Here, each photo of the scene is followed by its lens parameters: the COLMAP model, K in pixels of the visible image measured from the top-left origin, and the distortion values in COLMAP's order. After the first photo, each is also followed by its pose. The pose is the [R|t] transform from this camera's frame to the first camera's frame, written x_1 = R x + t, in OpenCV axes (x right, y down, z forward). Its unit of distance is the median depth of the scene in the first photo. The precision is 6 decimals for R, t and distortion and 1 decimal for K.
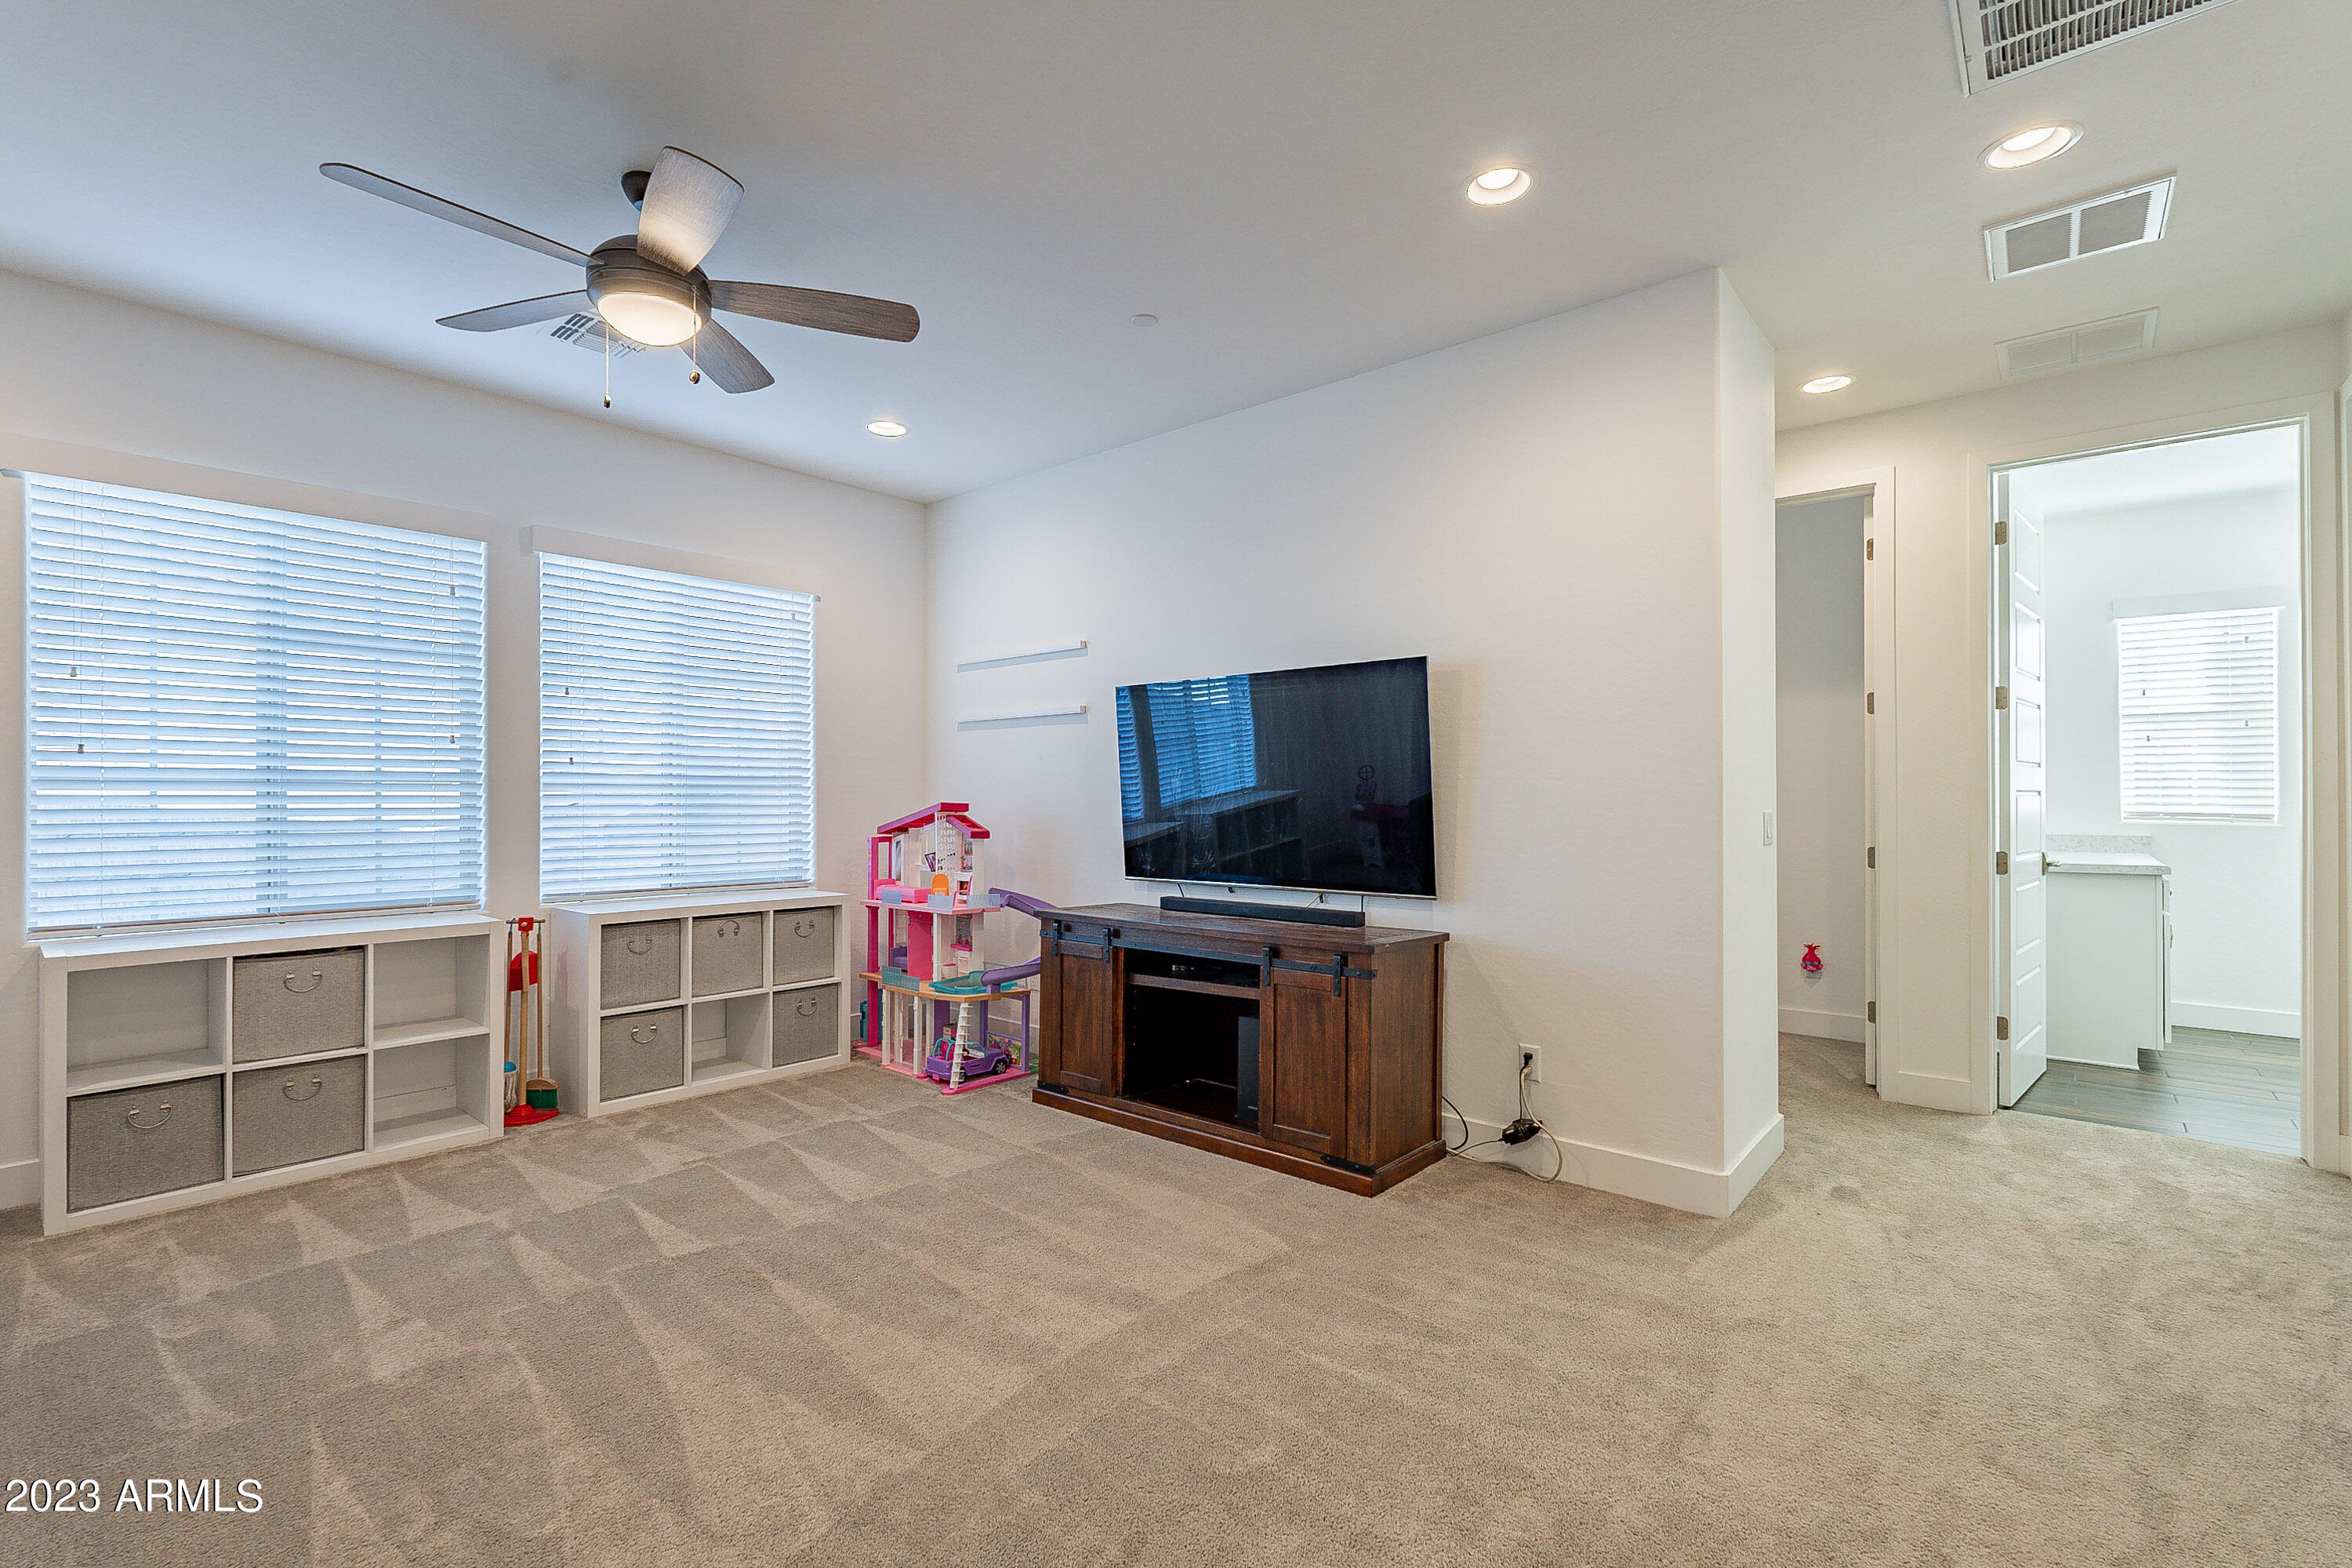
lens RADIAL K [[1030.4, 0, 1176.0], [0, 1030.4, 784.0], [0, 0, 1]] dist [0.001399, 0.000347]
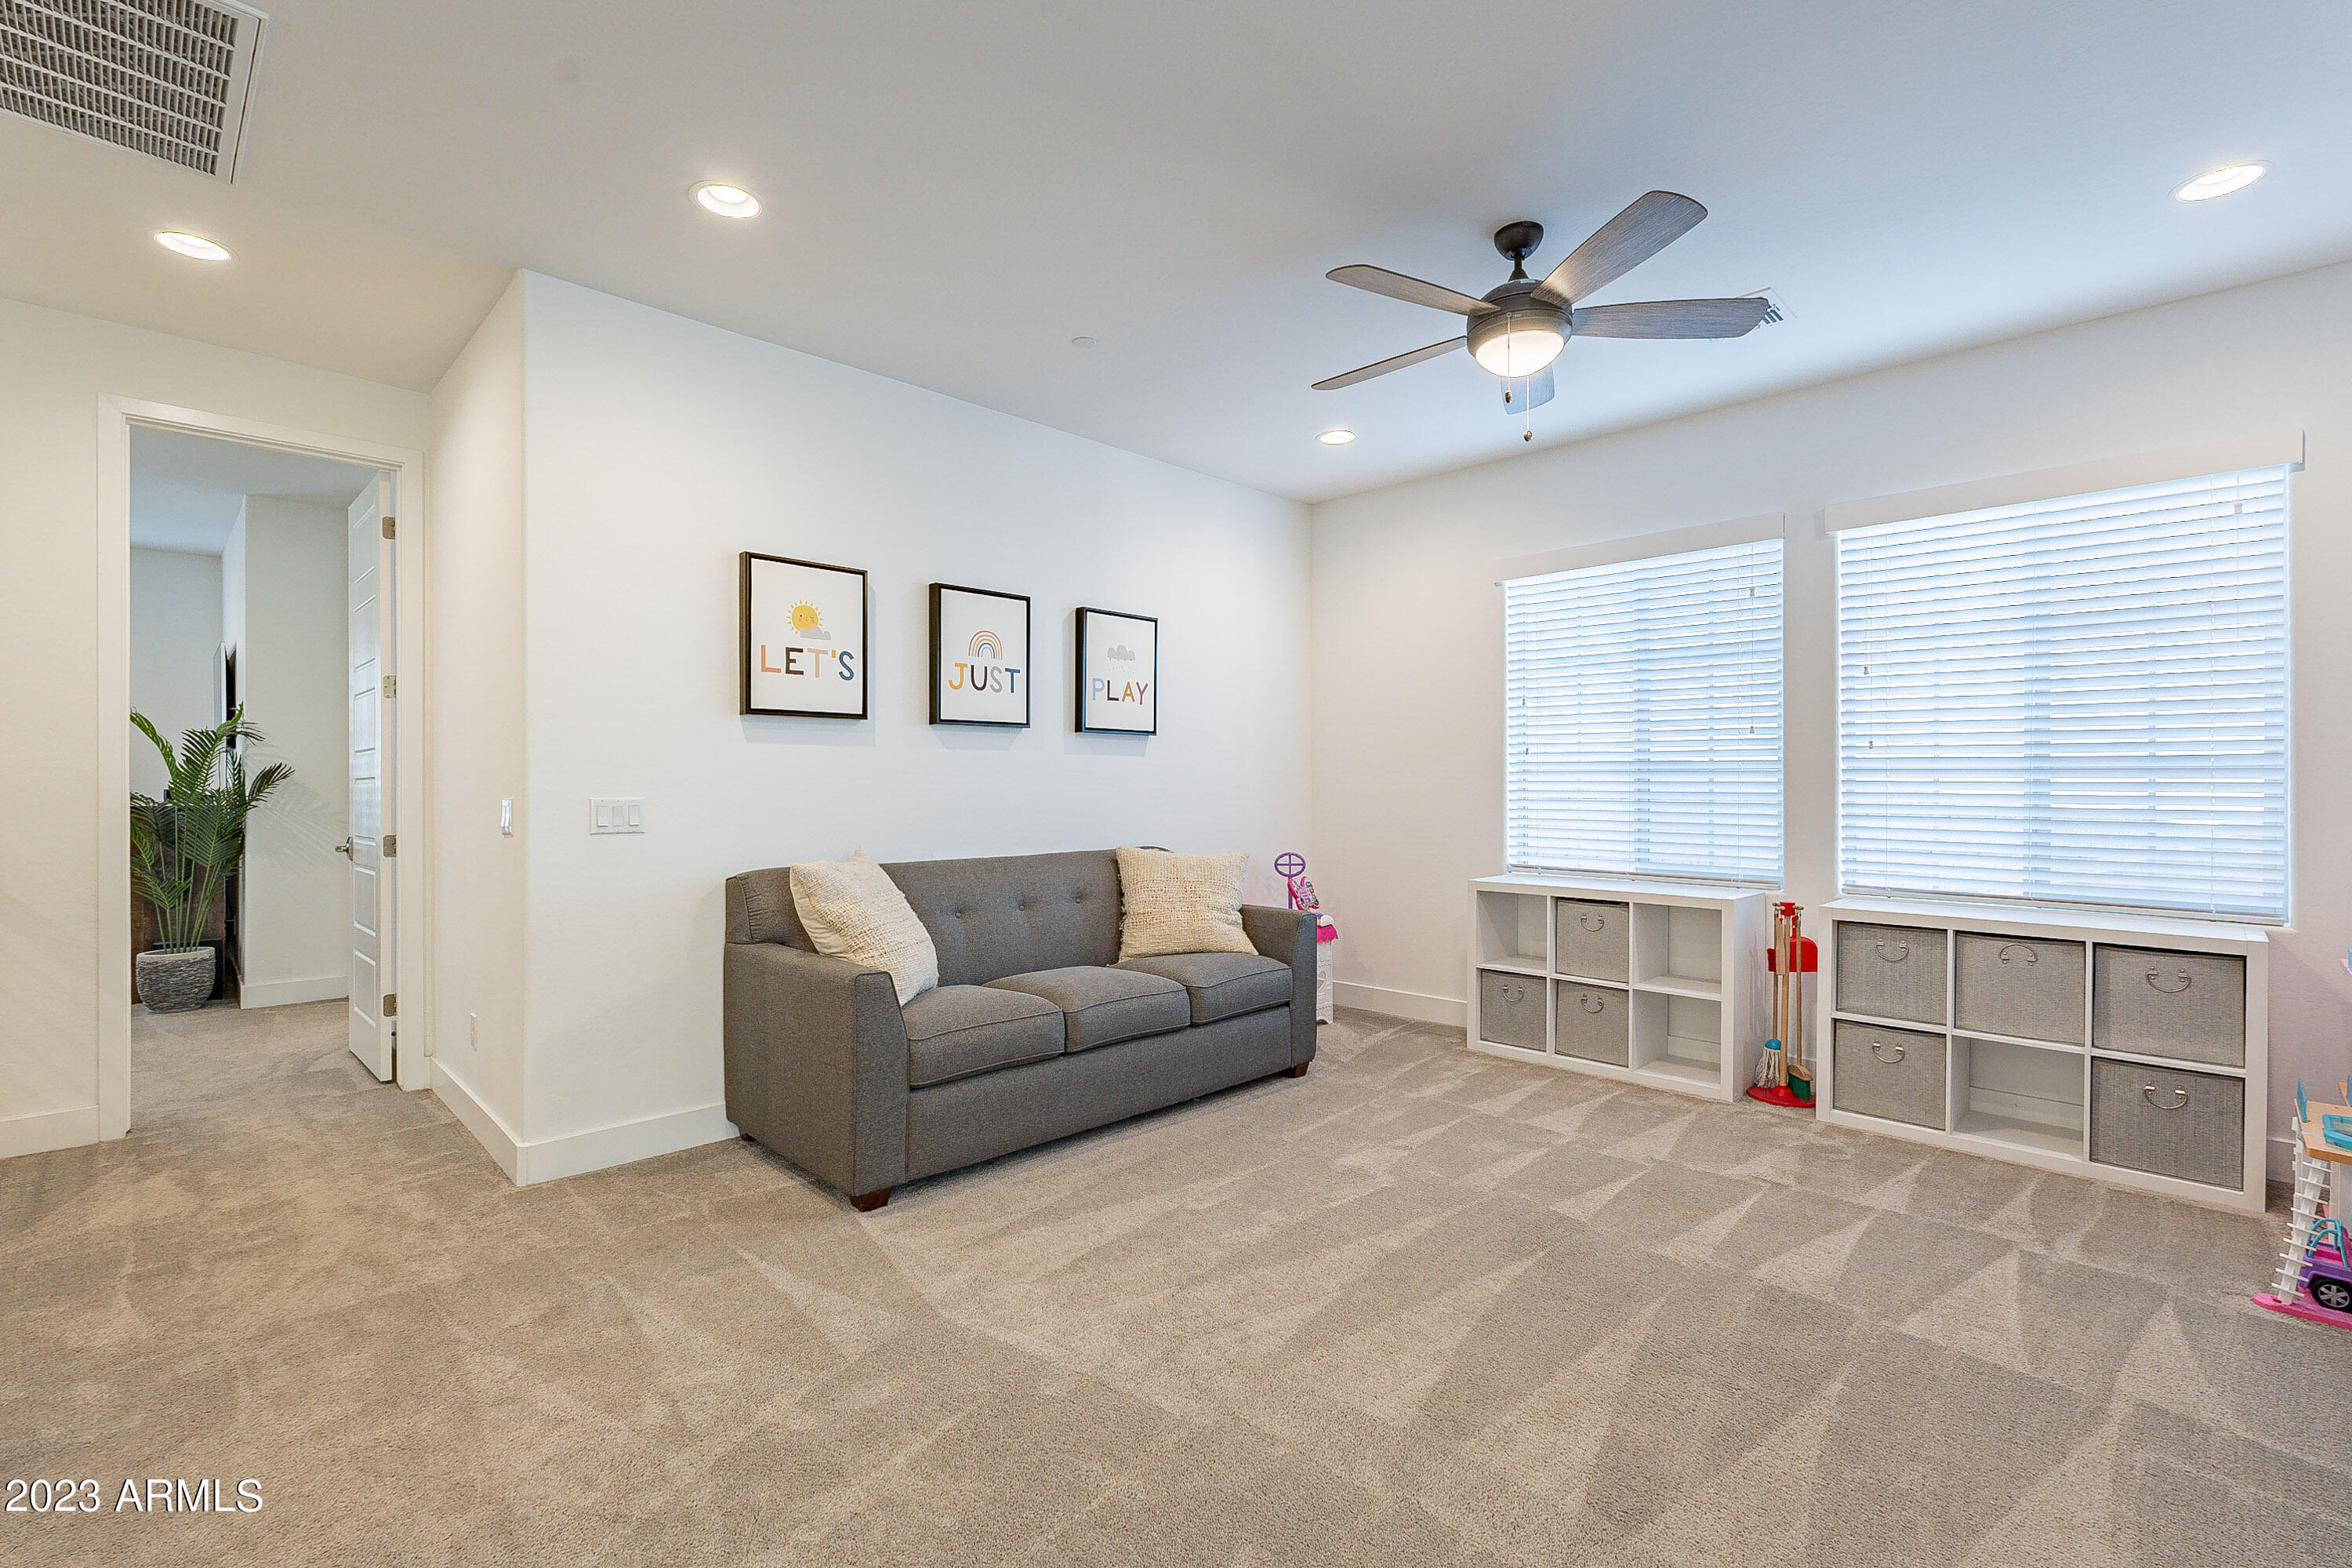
lens RADIAL K [[1030.4, 0, 1176.0], [0, 1030.4, 784.0], [0, 0, 1]] dist [0.001399, 0.000347]
pose [[-0.065063, 0.003117, -0.997876, 0.446612], [0.008904, 0.999957, 0.002543, 0.005629], [0.997841, -0.008720, -0.065088, 0.500127]]
